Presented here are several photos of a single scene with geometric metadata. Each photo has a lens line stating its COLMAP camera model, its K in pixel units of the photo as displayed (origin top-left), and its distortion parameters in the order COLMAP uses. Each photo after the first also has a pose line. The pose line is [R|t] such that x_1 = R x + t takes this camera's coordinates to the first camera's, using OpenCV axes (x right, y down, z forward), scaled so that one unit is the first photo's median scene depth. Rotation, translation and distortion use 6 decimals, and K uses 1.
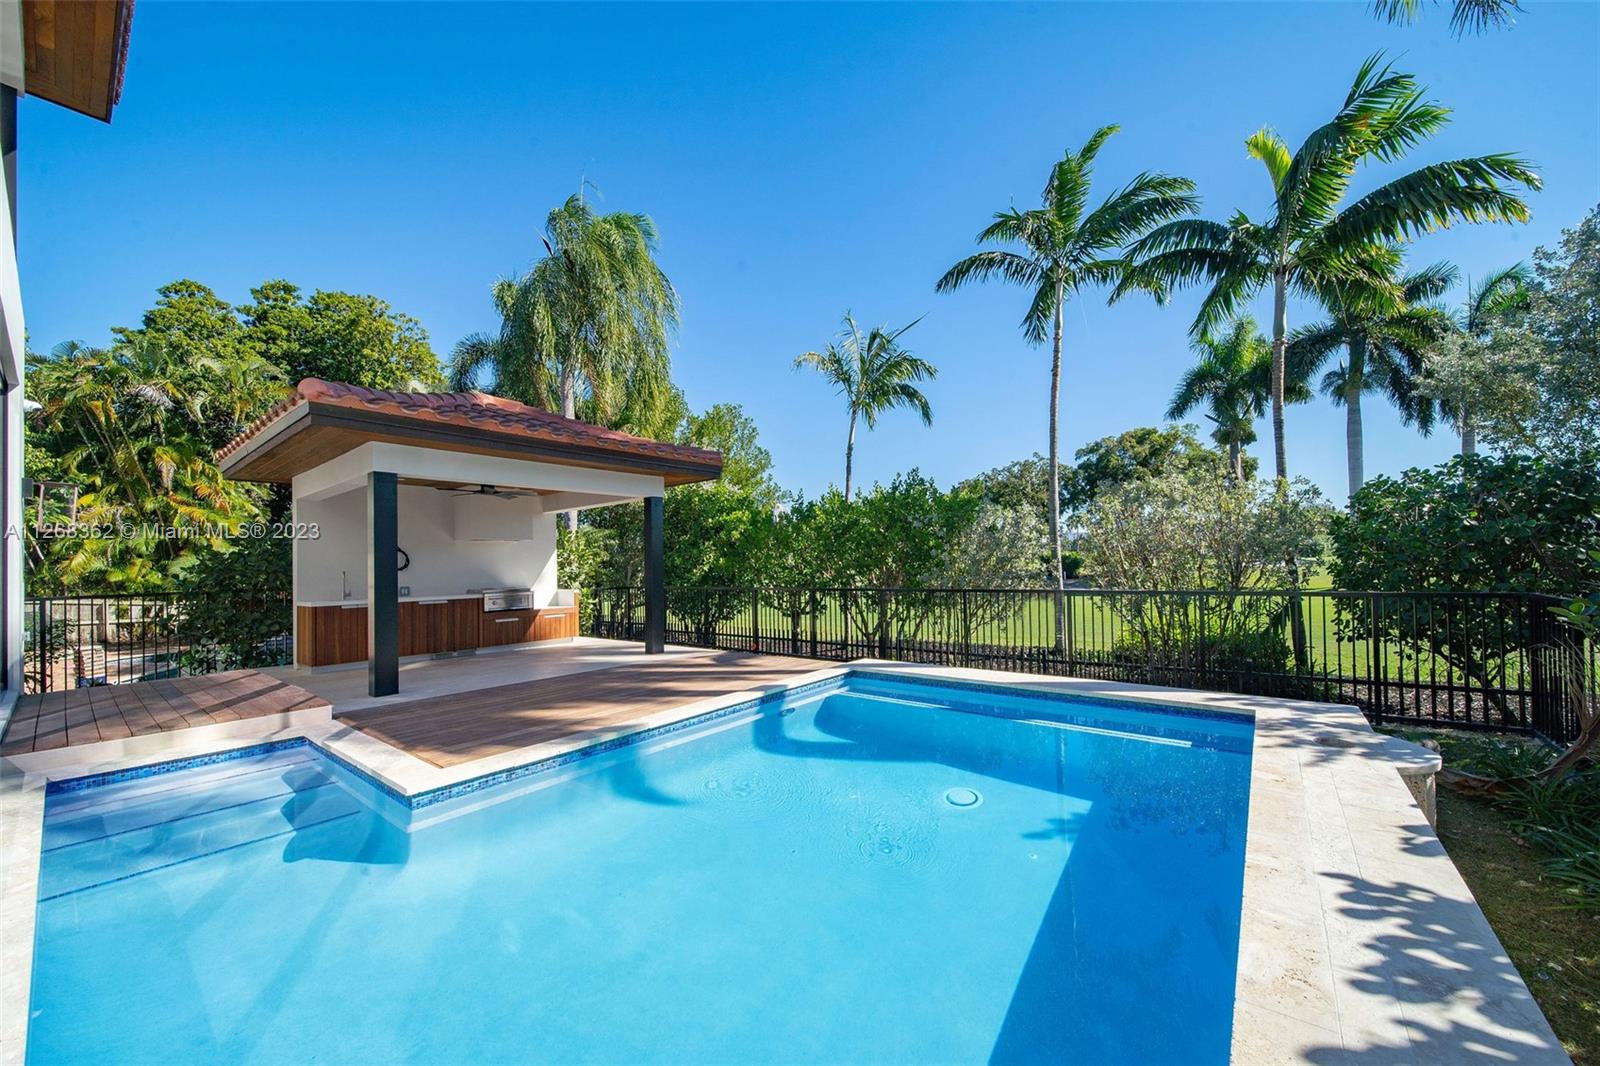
lens RADIAL K [[581.4, 0, 834.5], [0, 581.4, 561.1], [0, 0, 1]] dist [0.000077, -0.000010]
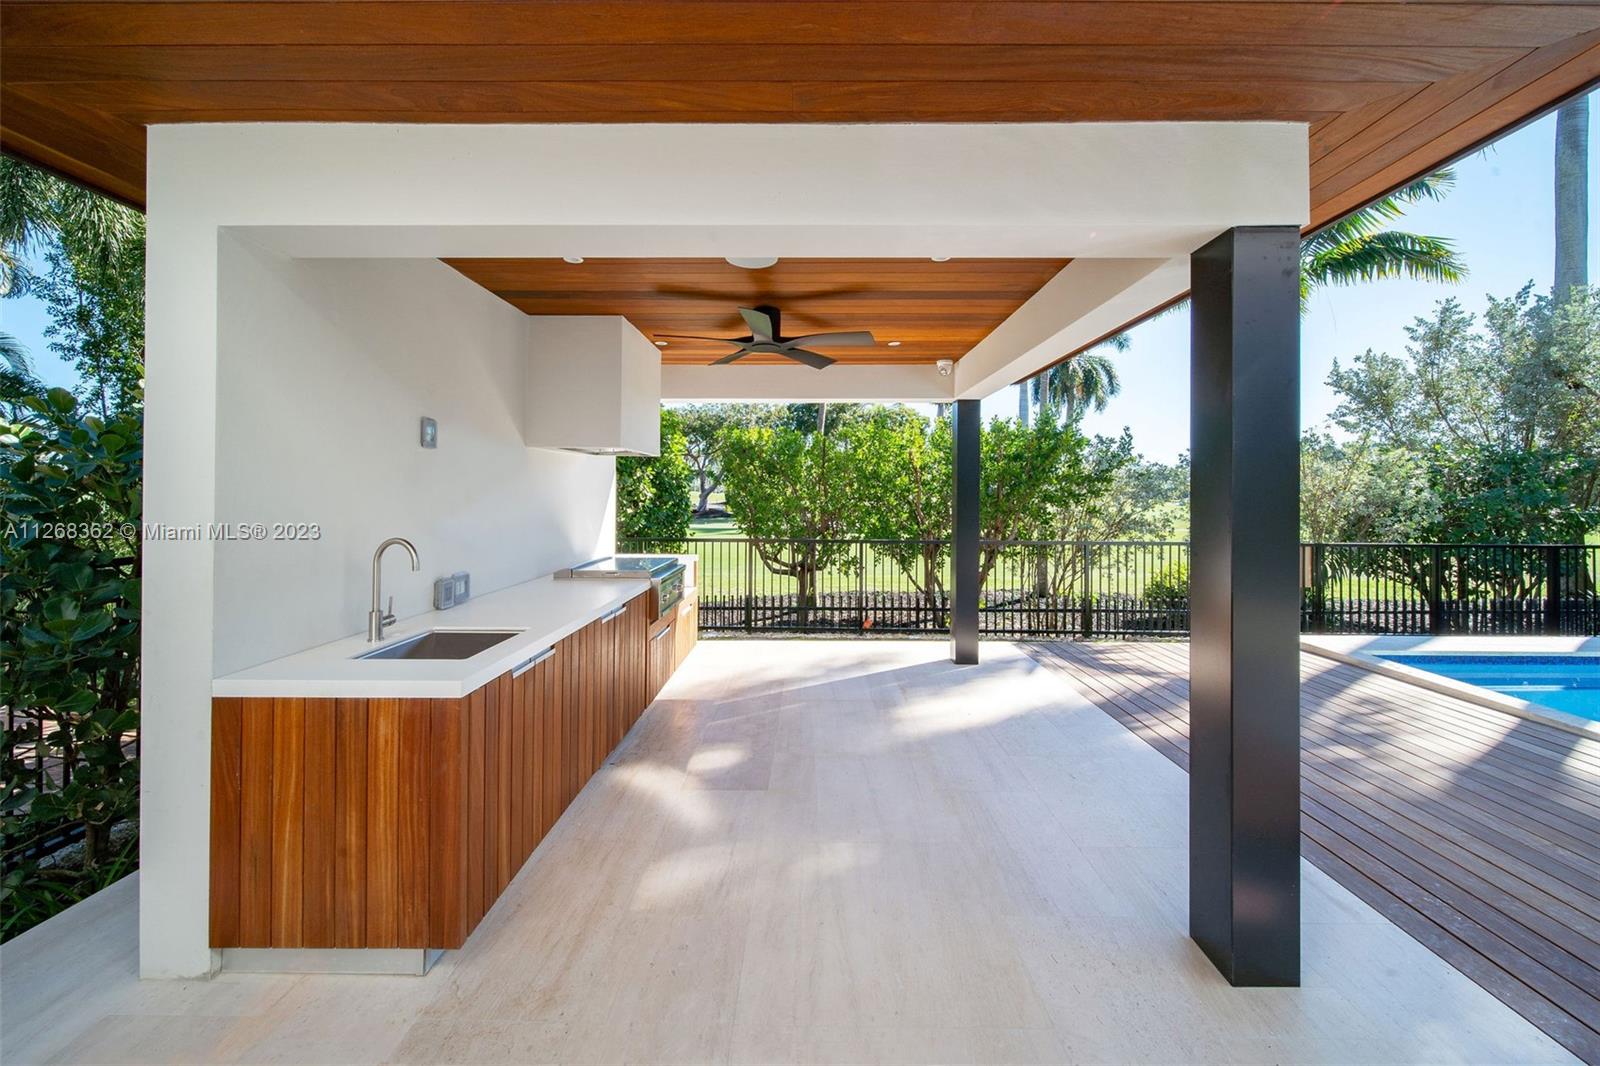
lens RADIAL K [[589.9, 0, 814.9], [0, 589.9, 493.9], [0, 0, 1]] dist [0.000236, -0.000024]
pose [[0.802692, 0.018007, 0.596121, -0.309737], [-0.018729, 0.999812, -0.004983, -0.004297], [-0.596099, -0.007164, 0.802879, 0.218925]]
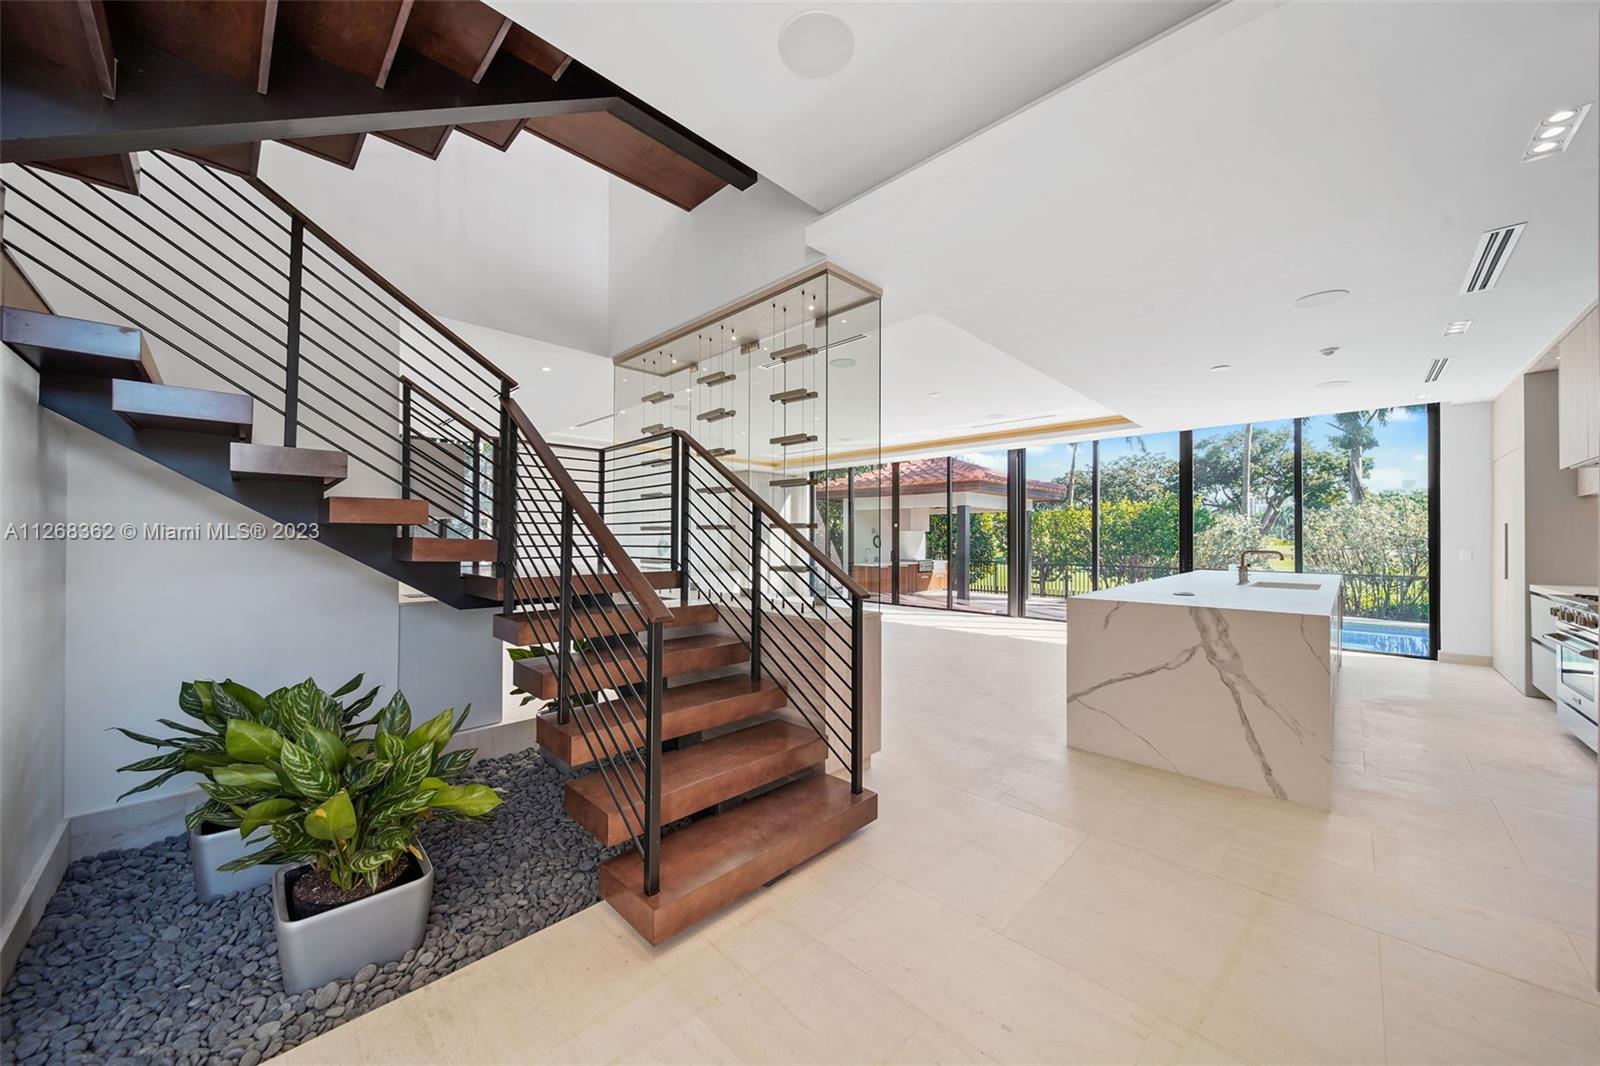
lens RADIAL K [[561.6, 0, 796.3], [0, 561.6, 536.0], [0, 0, 1]] dist [0.000242, -0.002024]
pose [[0.989833, 0.018523, -0.141023, -0.297270], [-0.018831, 0.999822, -0.000850, -0.007962], [0.140982, 0.003497, 0.990006, -0.304517]]
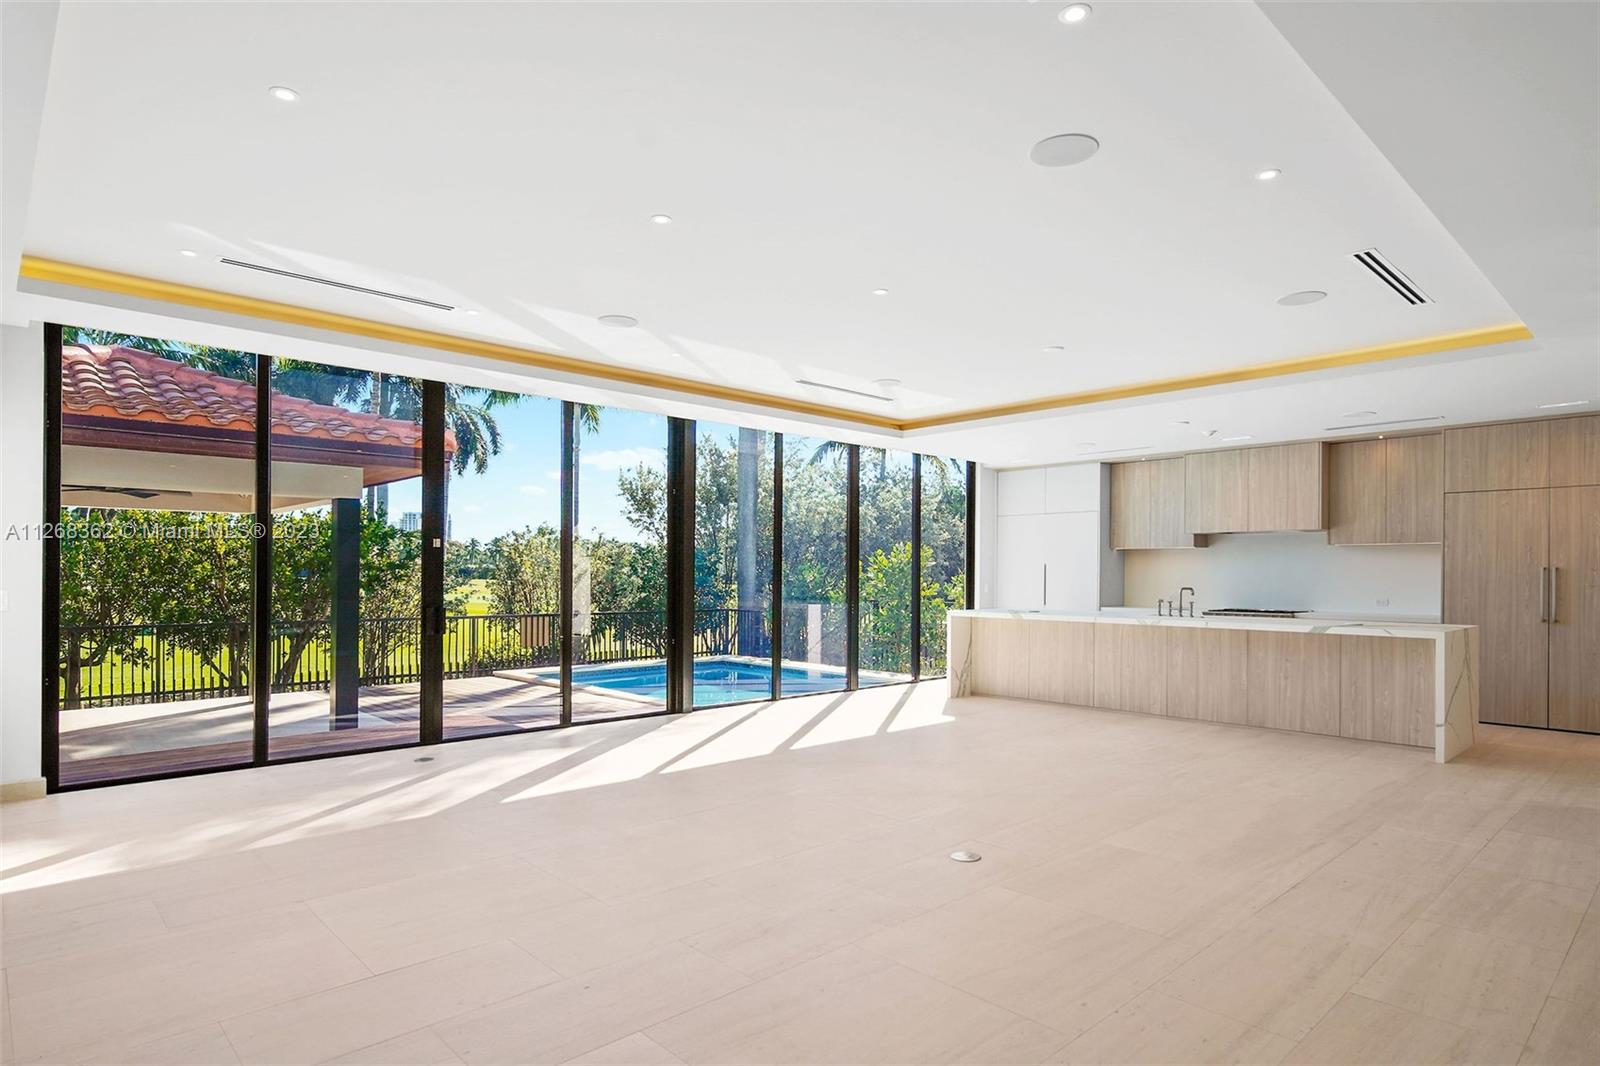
lens RADIAL K [[886.0, 0, 797.3], [0, 886.0, 570.1], [0, 0, 1]] dist [-0.003165, 0.000114]
pose [[0.178172, 0.021629, 0.983762, -0.544853], [-0.007533, 0.999759, -0.020616, -0.004540], [-0.983970, -0.003738, 0.178292, -0.000775]]
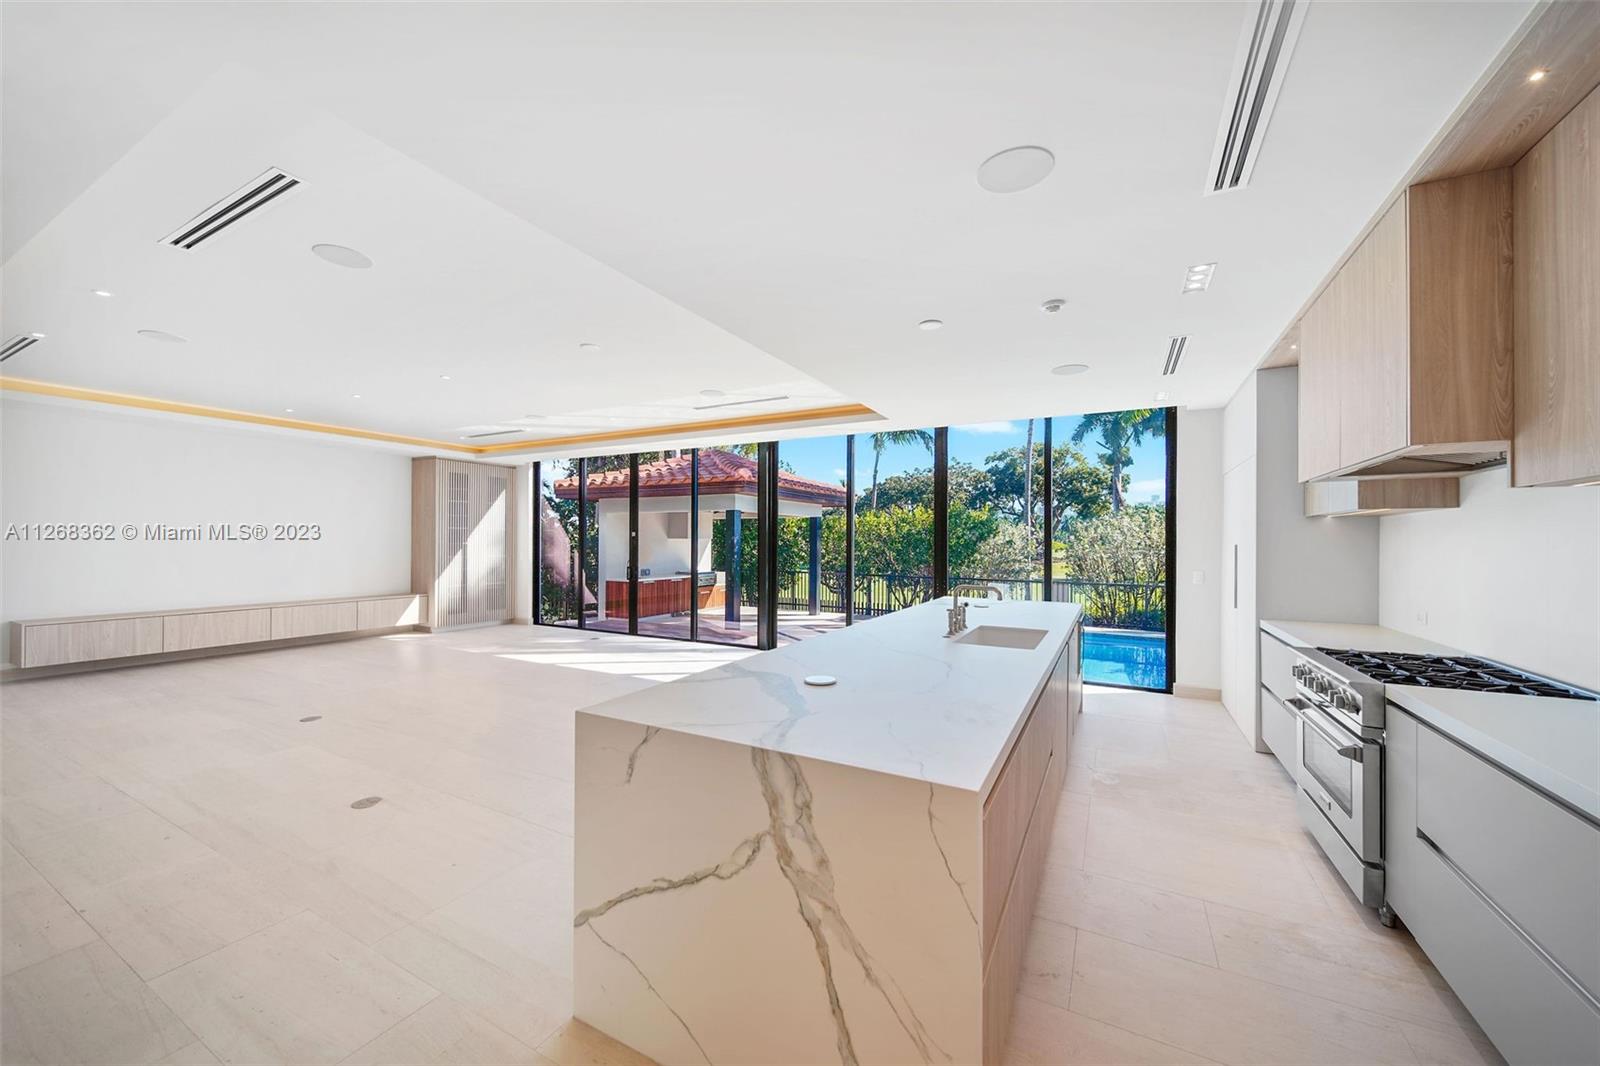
lens RADIAL K [[586.5, 0, 800.9], [0, 586.5, 539.0], [0, 0, 1]] dist [0.000029, -0.000038]
pose [[0.989205, 0.023738, 0.144600, -0.229266], [-0.023040, 0.999713, -0.006496, -0.015547], [-0.144713, 0.003095, 0.989469, -0.225613]]
